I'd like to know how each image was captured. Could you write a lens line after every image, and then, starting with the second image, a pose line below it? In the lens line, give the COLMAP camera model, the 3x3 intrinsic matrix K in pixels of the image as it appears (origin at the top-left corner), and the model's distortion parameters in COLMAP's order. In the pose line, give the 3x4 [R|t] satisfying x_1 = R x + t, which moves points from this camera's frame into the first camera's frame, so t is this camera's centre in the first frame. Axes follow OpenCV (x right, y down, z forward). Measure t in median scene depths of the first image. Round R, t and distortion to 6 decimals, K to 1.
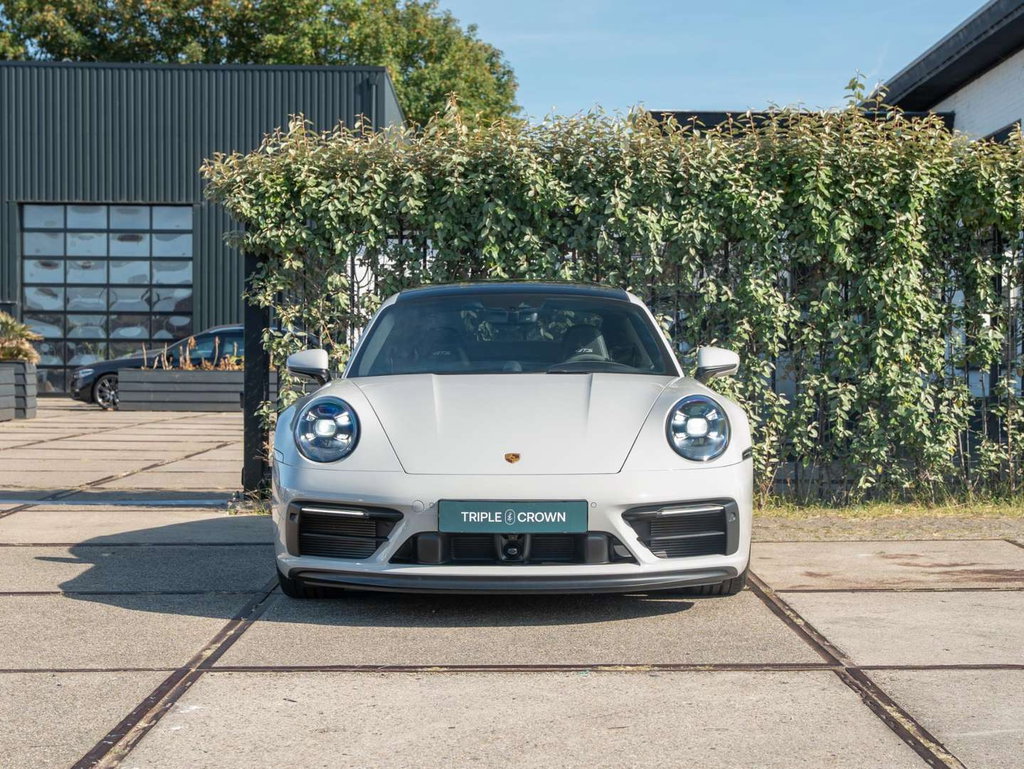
lens RADIAL K [[1987.9, 0, 513.0], [0, 1987.9, 423.2], [0, 0, 1]] dist [0.039164, 0.349861]
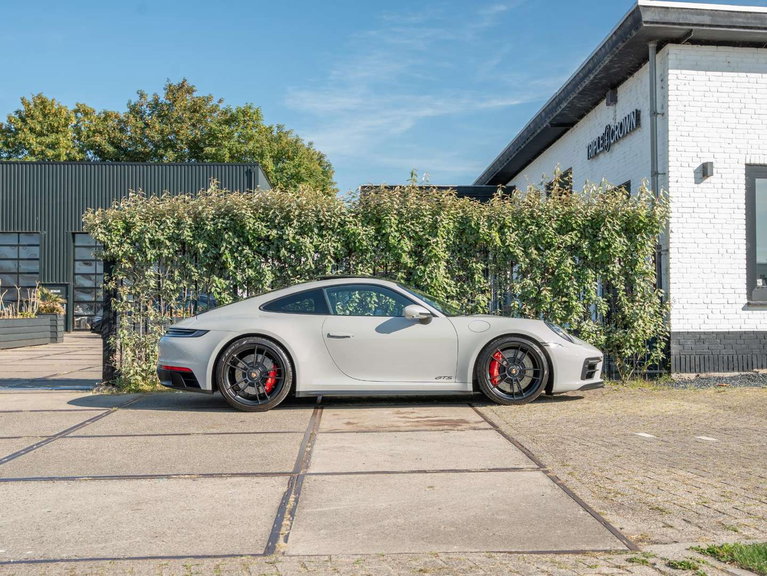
lens RADIAL K [[1004.8, 0, 383.5], [0, 1004.8, 288.0], [0, 0, 1]] dist [0.017210, 0.094359]
pose [[0.999606, -0.007719, 0.026994, 0.116799], [0.009121, 0.998594, -0.052217, -0.003581], [-0.026553, 0.052443, 0.998271, 0.003852]]
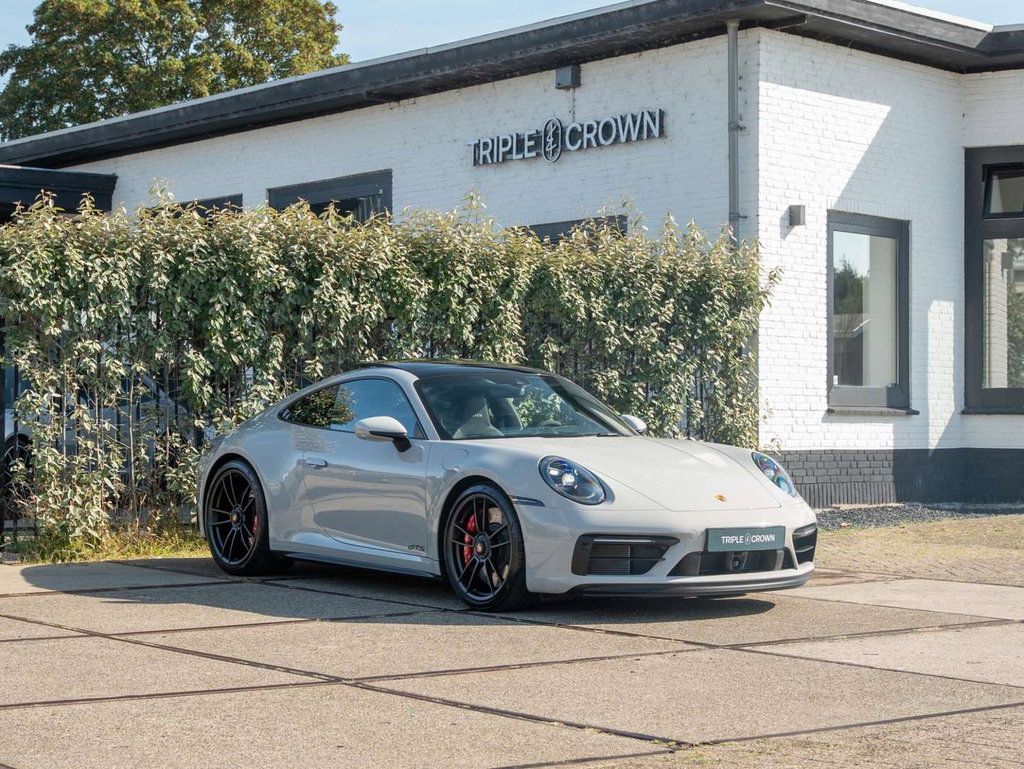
lens RADIAL K [[2191.7, 0, 473.5], [0, 2191.7, 384.8], [0, 0, 1]] dist [0.007211, 0.394955]
pose [[0.809015, 0.008403, 0.587727, -0.629484], [0.013381, 0.999375, -0.032707, -0.008690], [-0.587635, 0.034325, 0.808398, -0.096420]]
